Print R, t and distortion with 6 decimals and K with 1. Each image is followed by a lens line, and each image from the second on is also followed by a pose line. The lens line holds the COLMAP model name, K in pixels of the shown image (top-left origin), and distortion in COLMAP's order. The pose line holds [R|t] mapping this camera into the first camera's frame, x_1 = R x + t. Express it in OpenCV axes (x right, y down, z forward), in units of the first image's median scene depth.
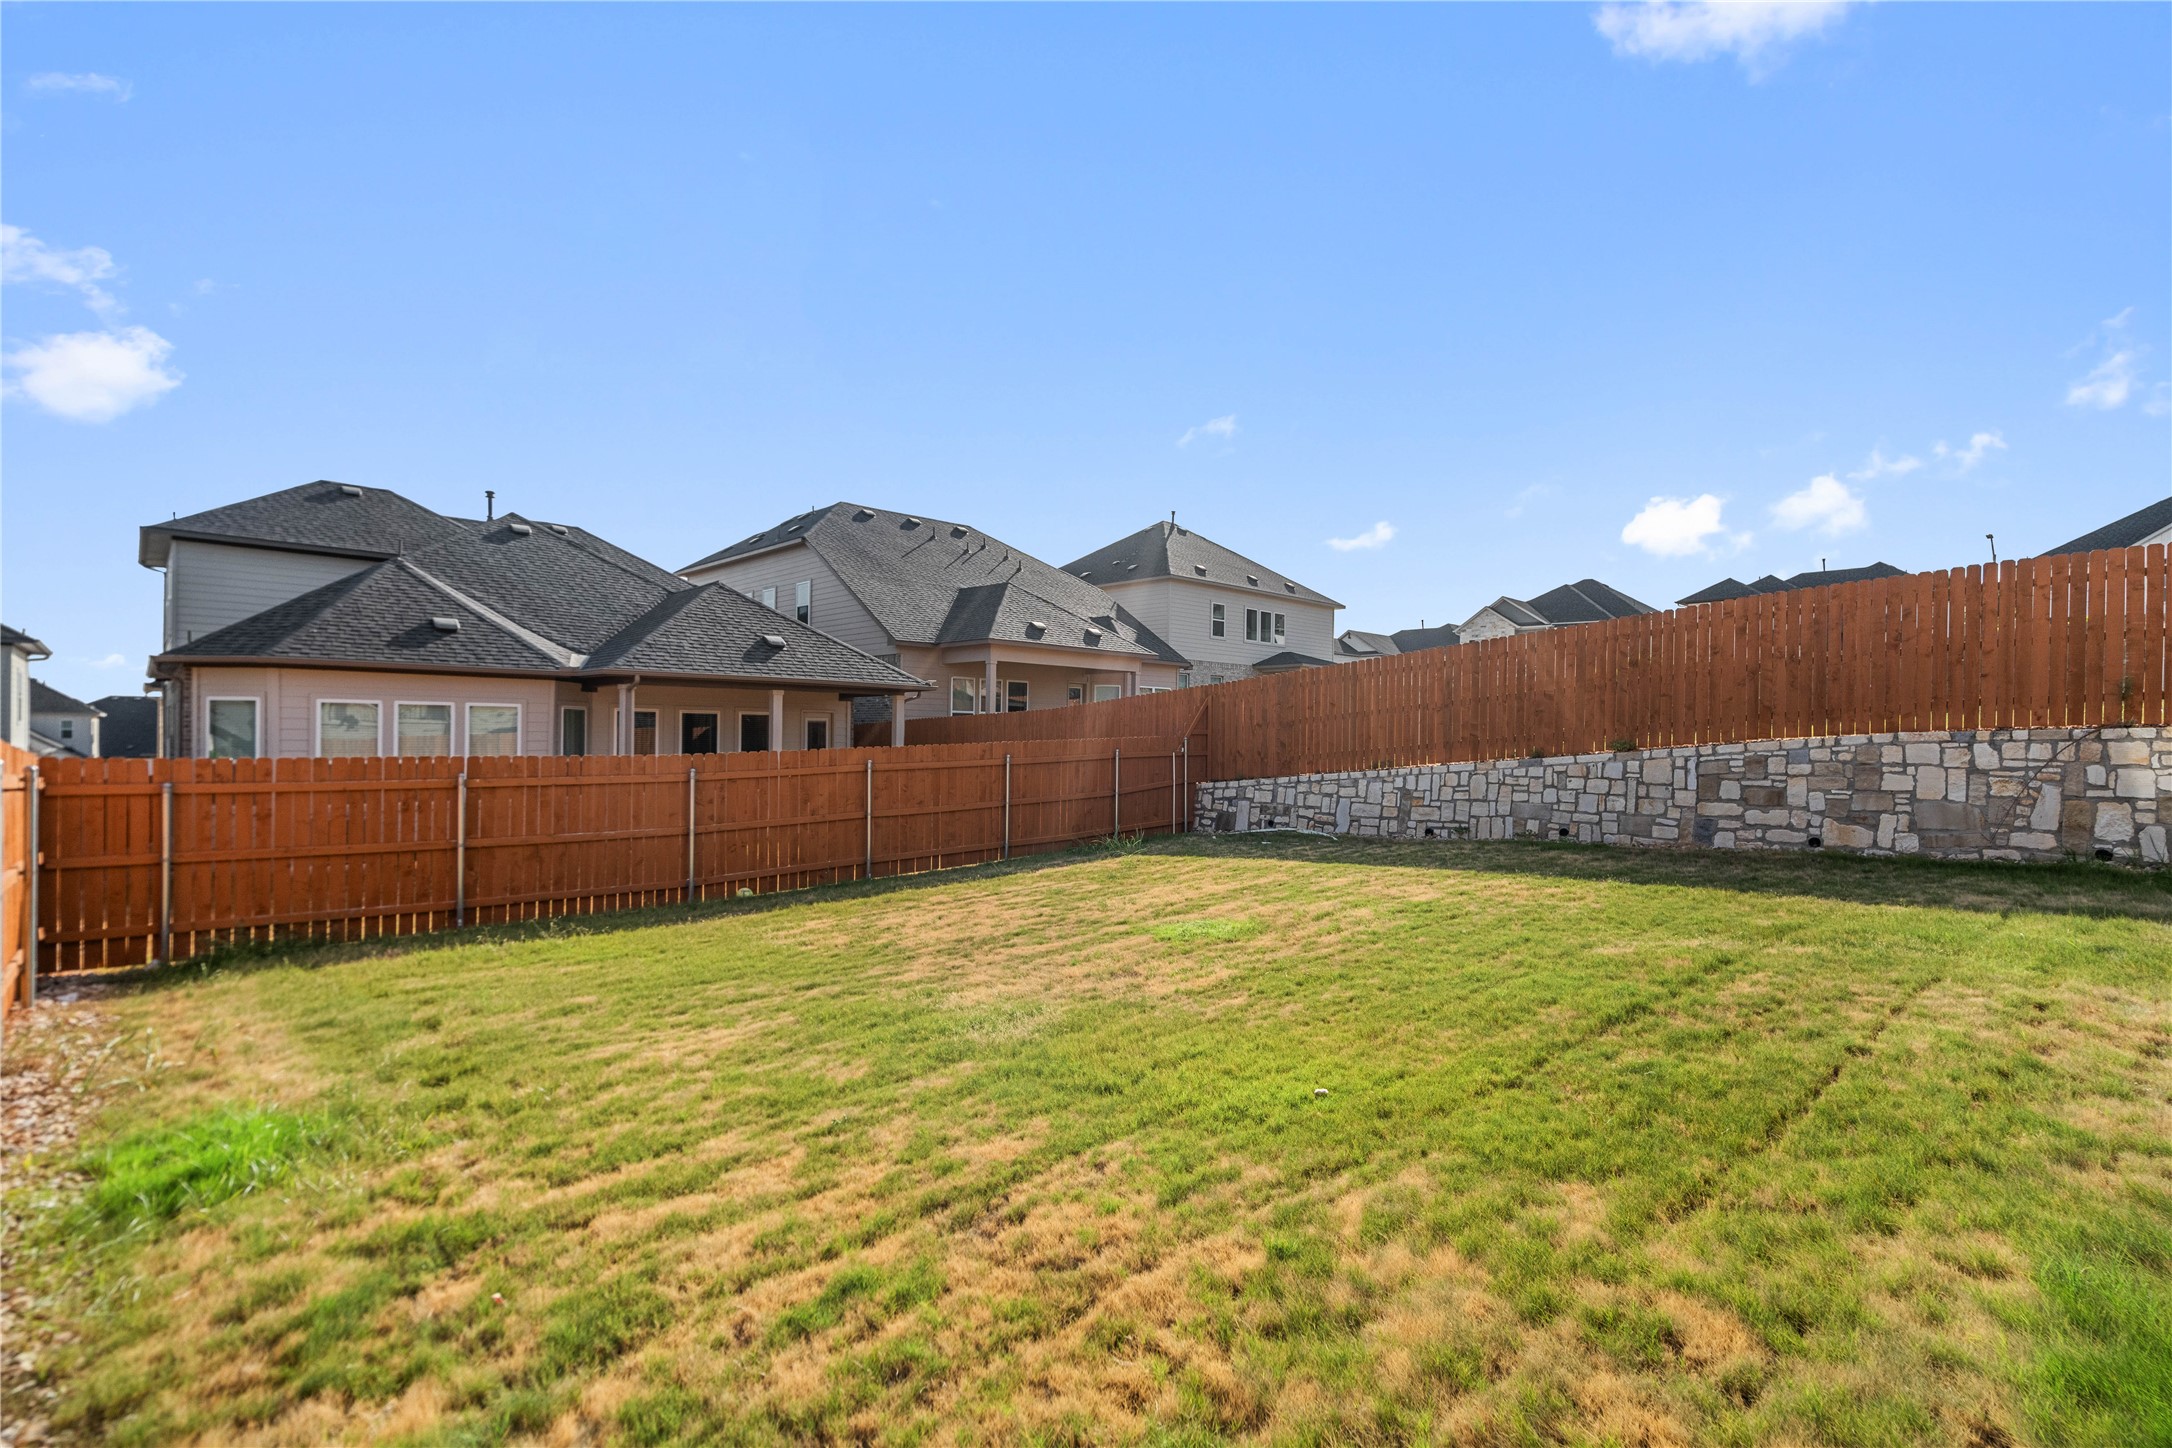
lens RADIAL K [[1002.7, 0, 1099.9], [0, 1002.7, 731.1], [0, 0, 1]] dist [-0.000103, 0.000431]
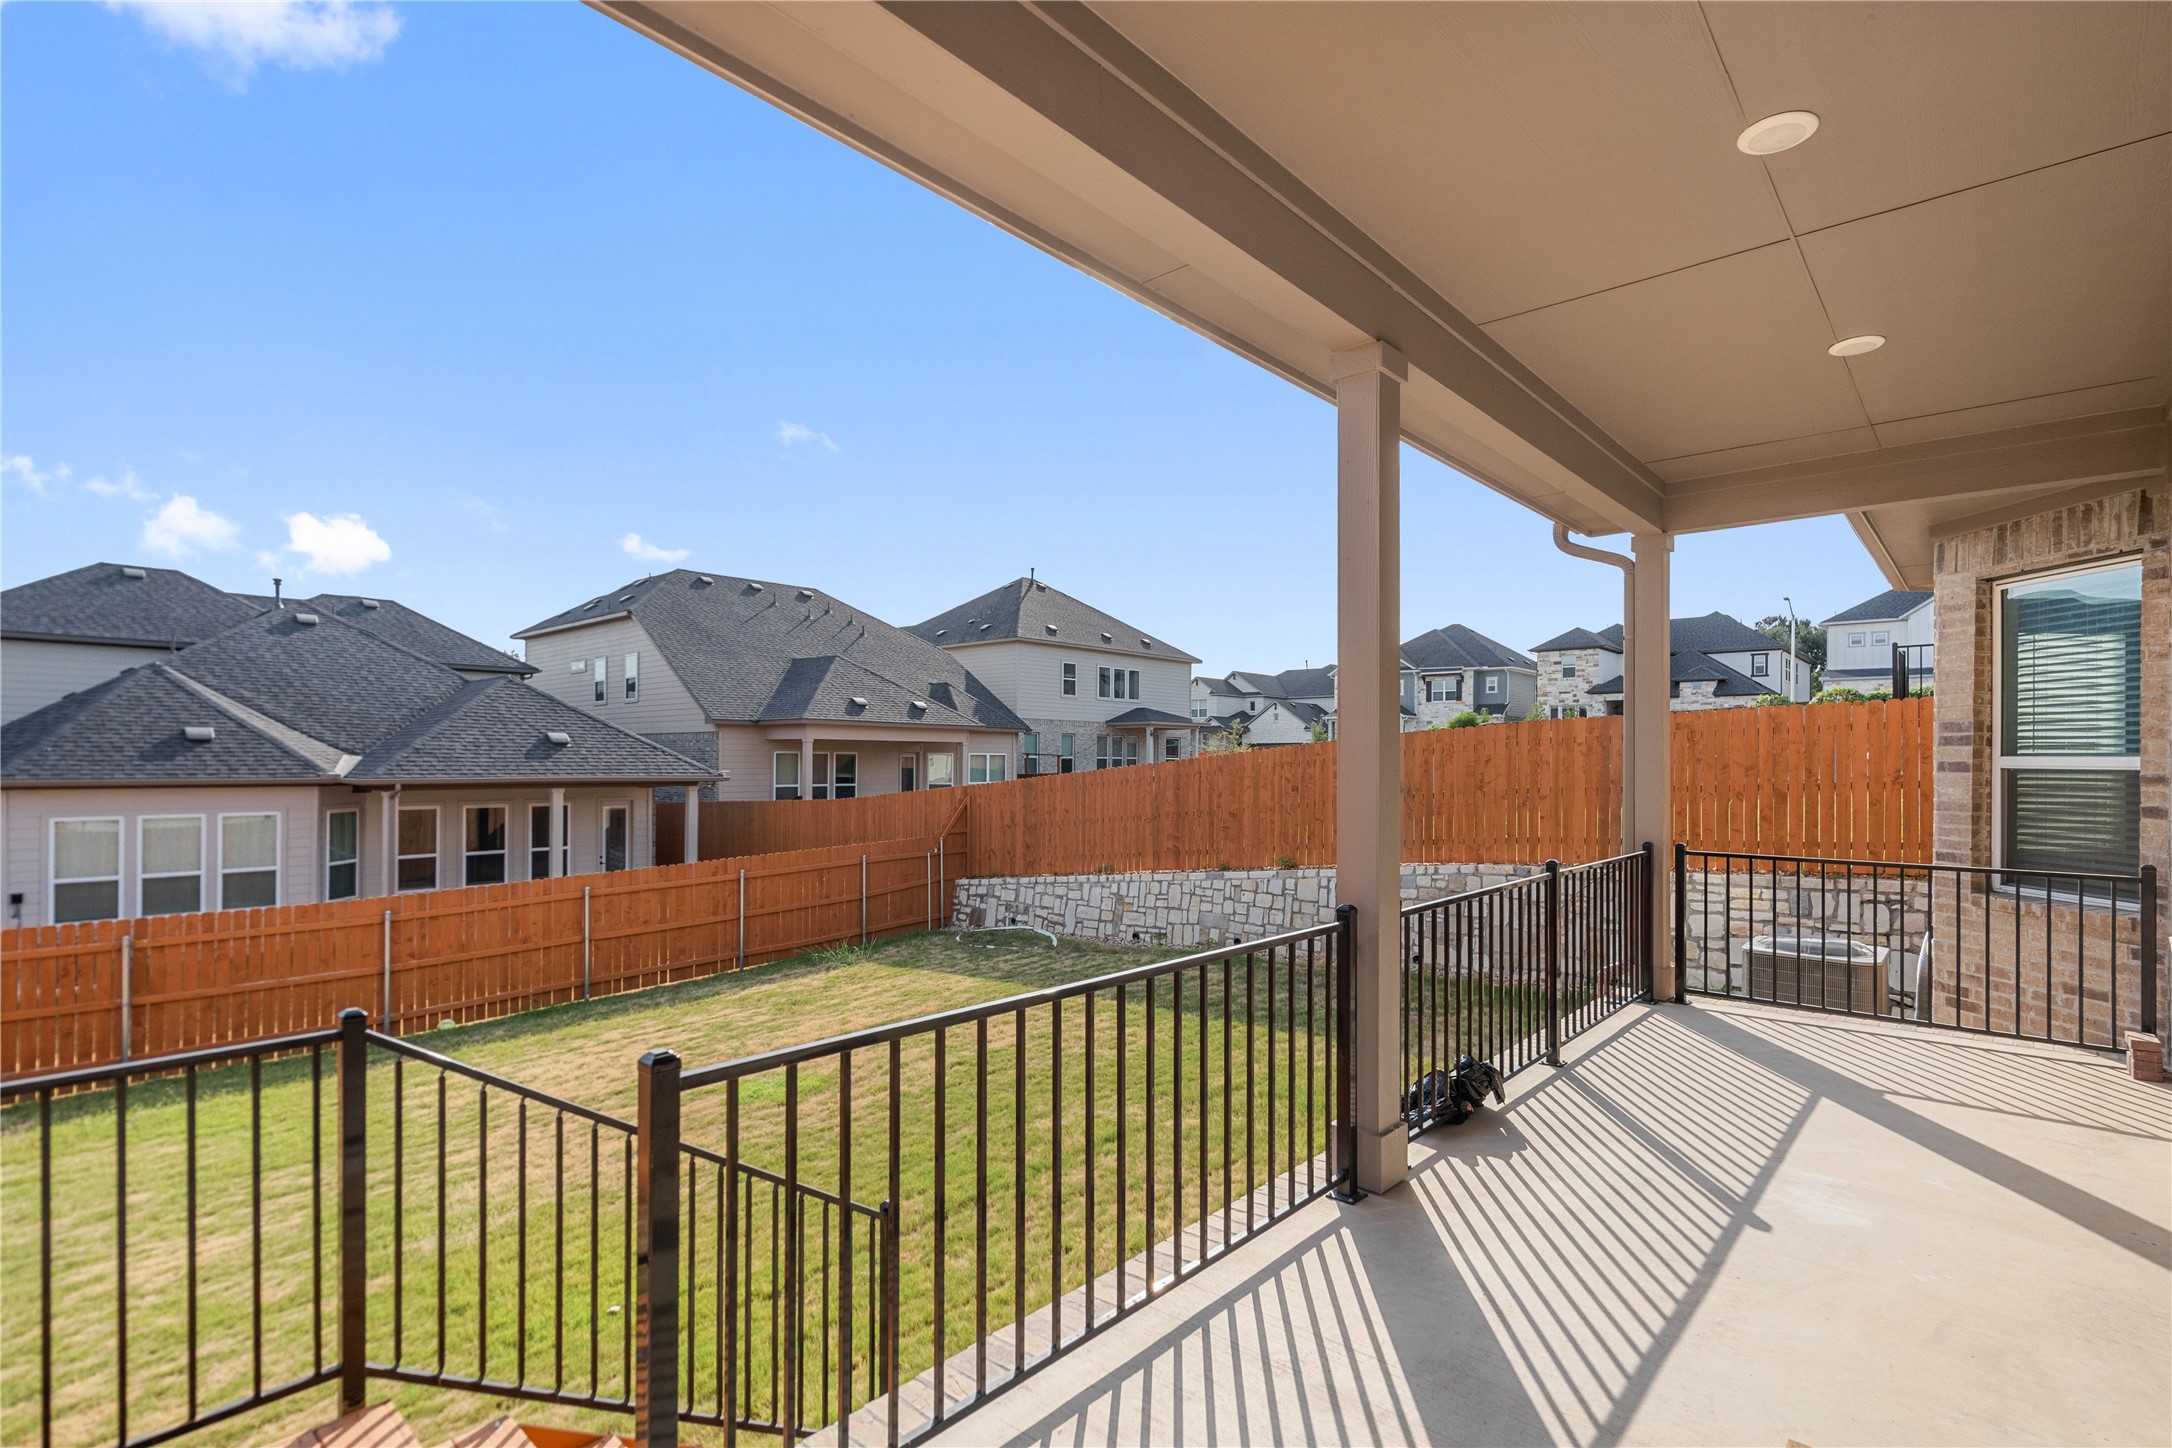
lens RADIAL K [[1009.5, 0, 1094.7], [0, 1009.5, 755.2], [0, 0, 1]] dist [-0.000499, 0.000342]
pose [[0.997349, -0.007660, 0.072367, 0.184182], [0.007789, 0.999969, -0.001488, -0.084167], [-0.072353, 0.002048, 0.997377, -0.079567]]
